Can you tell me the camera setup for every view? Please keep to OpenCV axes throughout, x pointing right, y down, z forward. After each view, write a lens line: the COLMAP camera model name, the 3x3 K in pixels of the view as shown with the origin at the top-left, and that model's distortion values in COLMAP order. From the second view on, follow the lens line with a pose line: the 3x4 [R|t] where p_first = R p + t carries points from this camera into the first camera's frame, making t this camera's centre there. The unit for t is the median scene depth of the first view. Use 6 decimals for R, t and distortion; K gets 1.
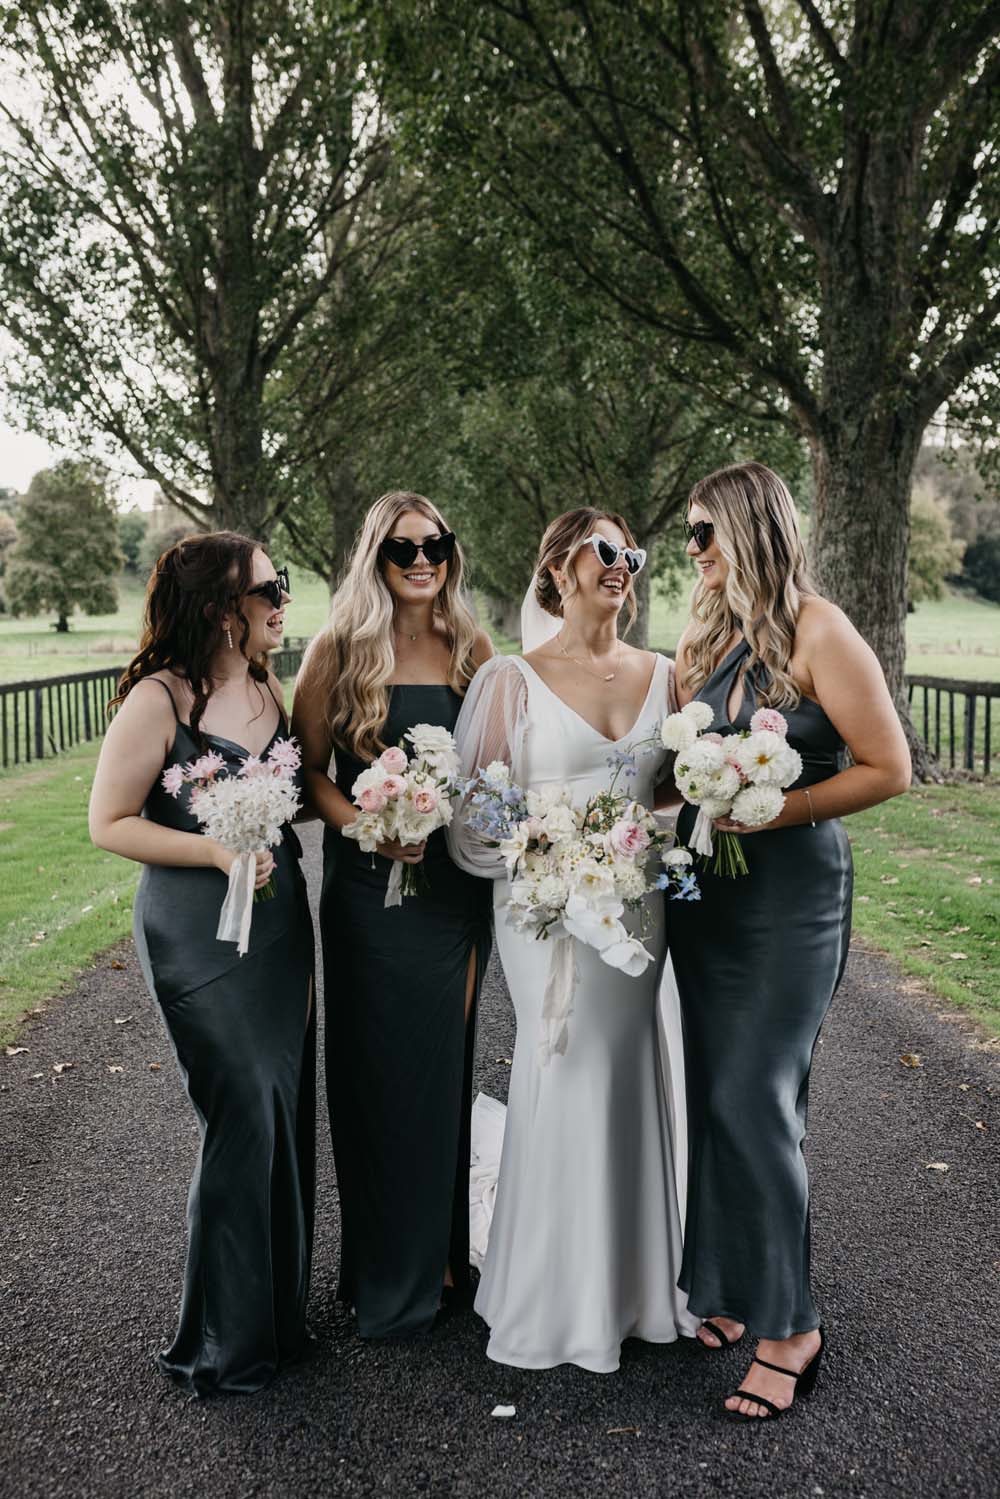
lens RADIAL K [[1572.8, 0, 496.0], [0, 1572.8, 739.0], [0, 0, 1]] dist [-0.019790, 0.000000]
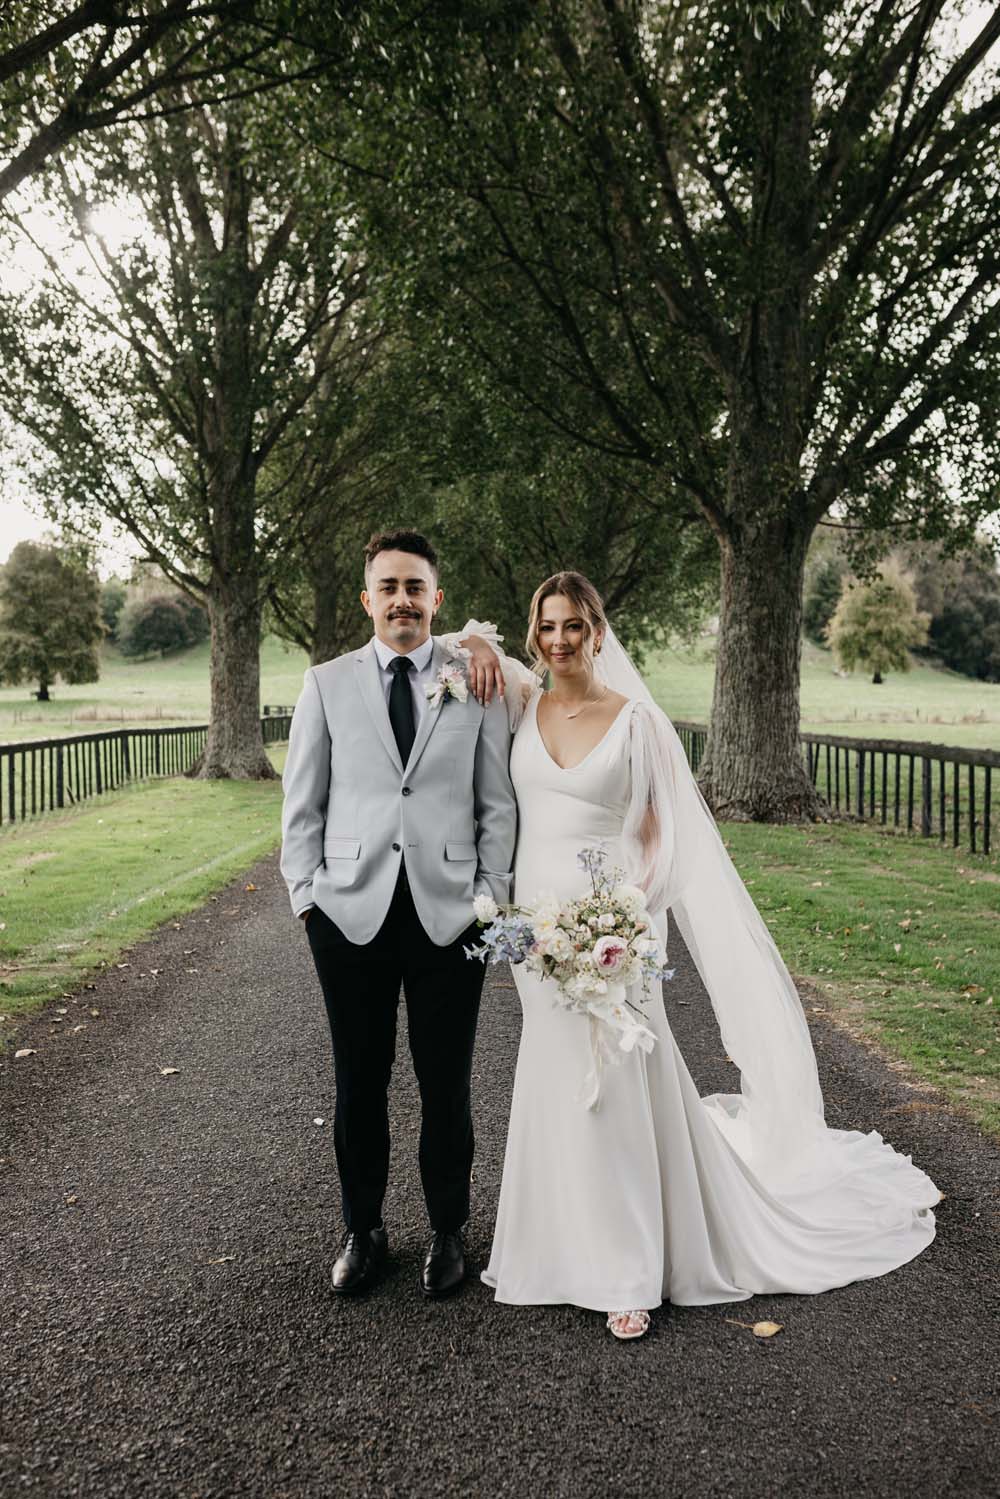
lens RADIAL K [[1572.8, 0, 509.2], [0, 1572.8, 750.8], [0, 0, 1]] dist [-0.019790, 0.000000]
pose [[0.999739, 0.001097, 0.022834, 0.007374], [-0.000257, 0.999323, -0.036778, 0.010797], [-0.022859, 0.036763, 0.999063, -0.122028]]
